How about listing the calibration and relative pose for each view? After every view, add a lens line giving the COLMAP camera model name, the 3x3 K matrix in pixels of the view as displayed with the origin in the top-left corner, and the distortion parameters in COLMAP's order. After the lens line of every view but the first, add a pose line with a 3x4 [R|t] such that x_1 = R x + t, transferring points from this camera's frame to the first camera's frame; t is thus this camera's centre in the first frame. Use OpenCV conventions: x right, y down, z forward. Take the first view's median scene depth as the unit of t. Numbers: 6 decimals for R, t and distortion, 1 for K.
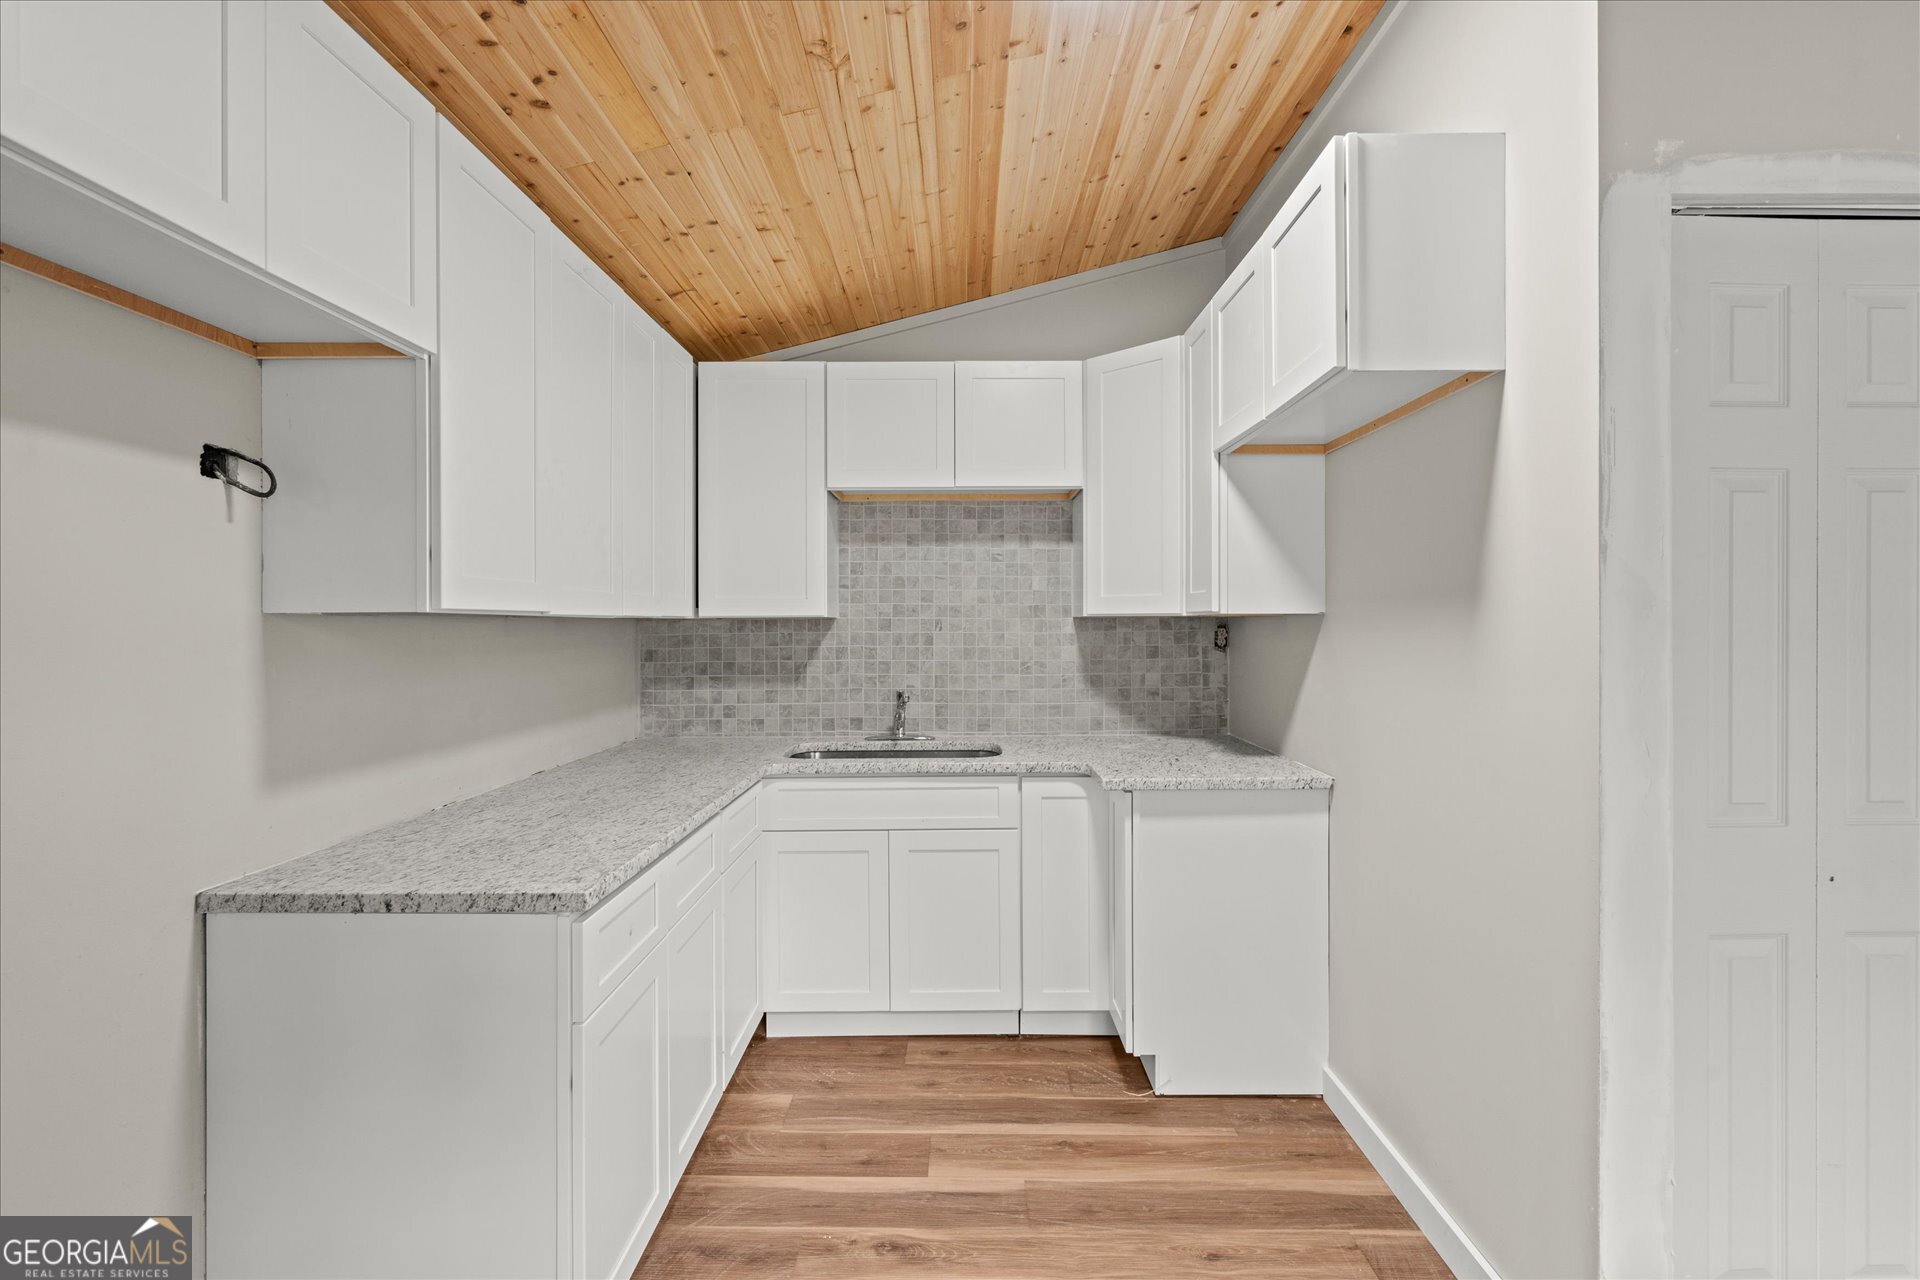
lens RADIAL K [[904.0, 0, 964.7], [0, 904.0, 634.4], [0, 0, 1]] dist [-0.002866, 0.000466]
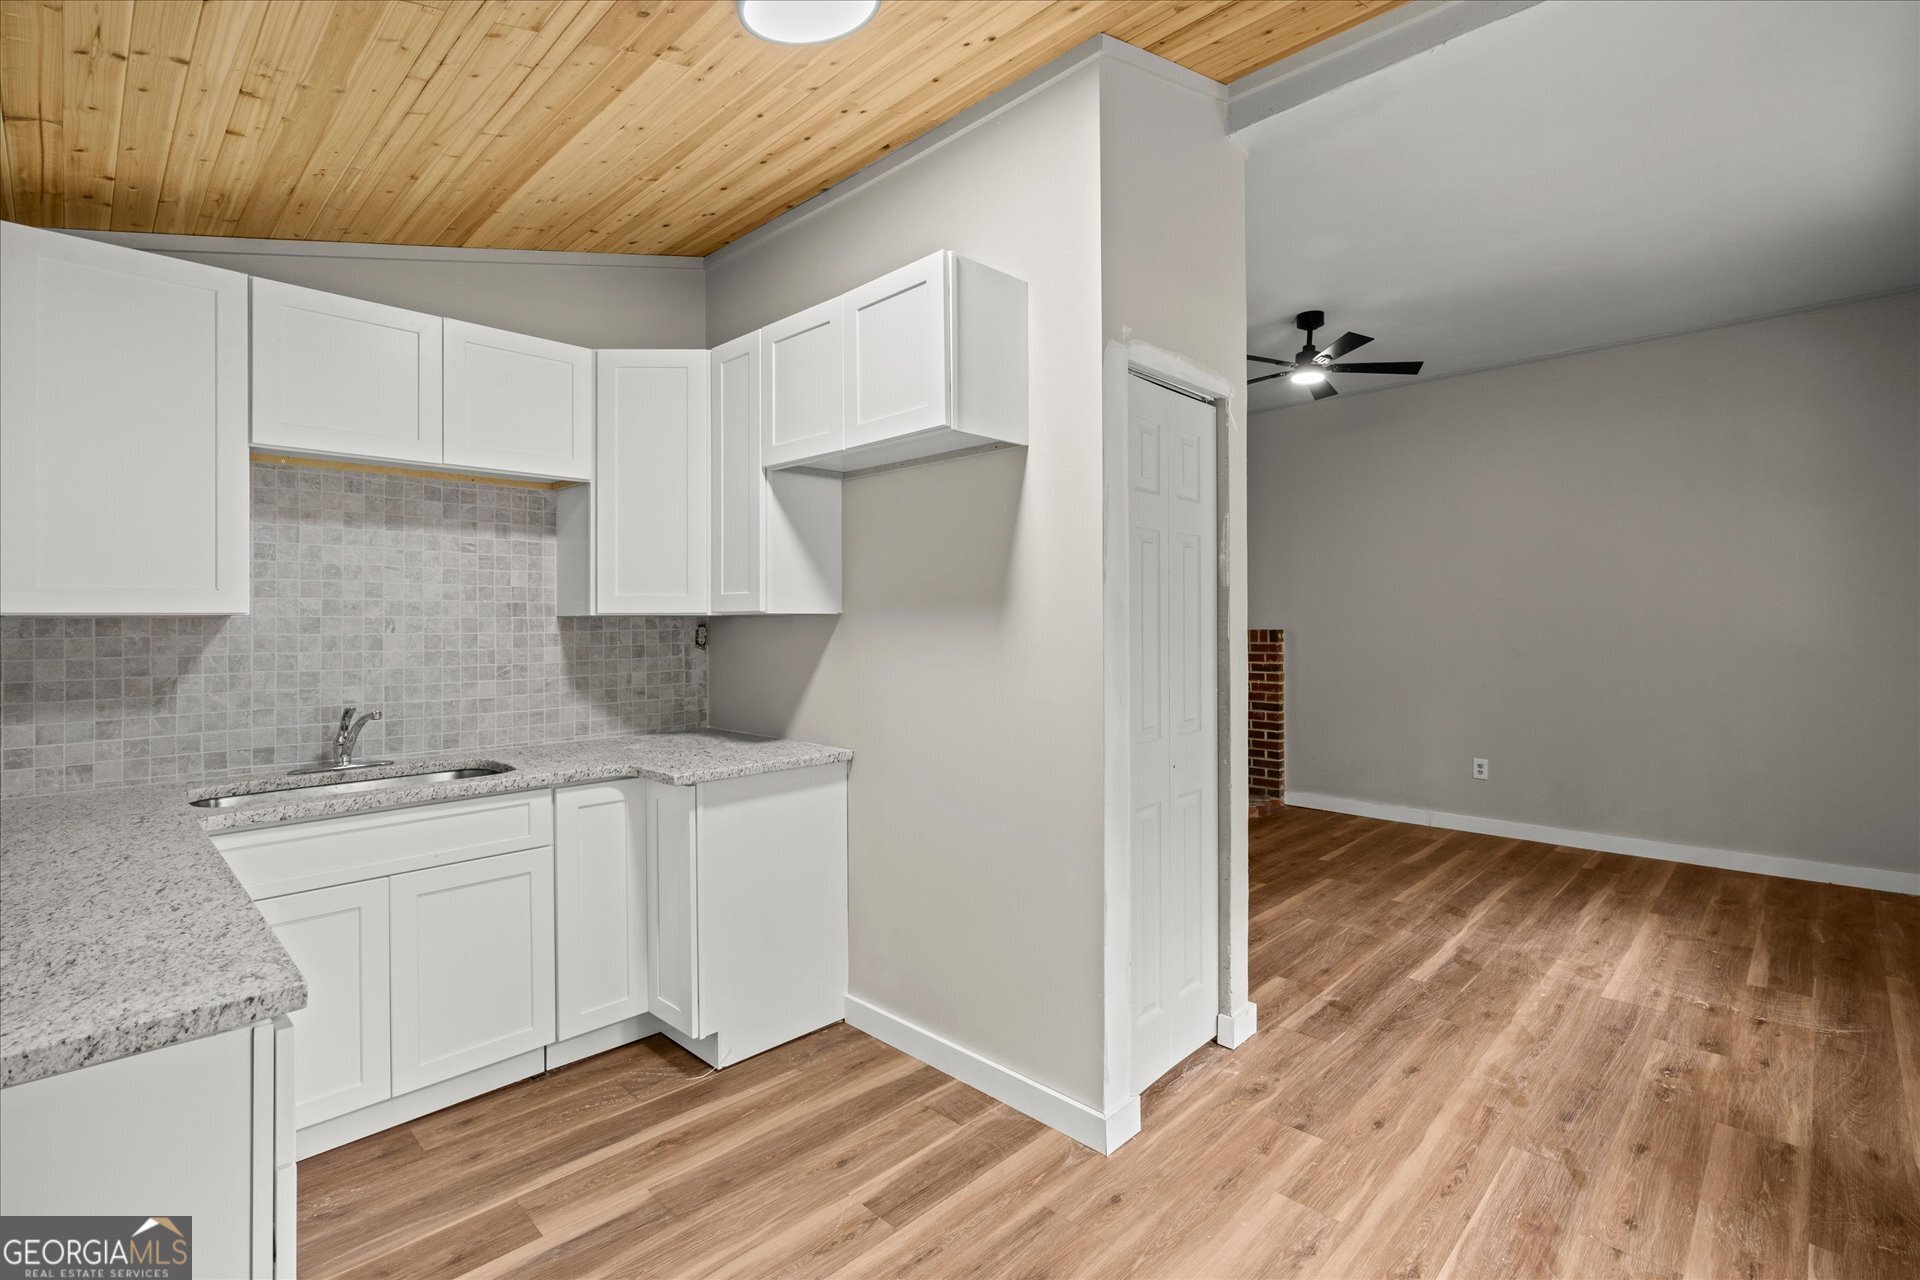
lens RADIAL K [[876.3, 0, 1036.5], [0, 876.3, 627.3], [0, 0, 1]] dist [-0.000078, 0.000413]
pose [[0.669295, -0.006394, 0.742969, -0.272332], [0.012421, 0.999920, -0.002584, 0.001009], [-0.742893, 0.010957, 0.669321, 0.031777]]
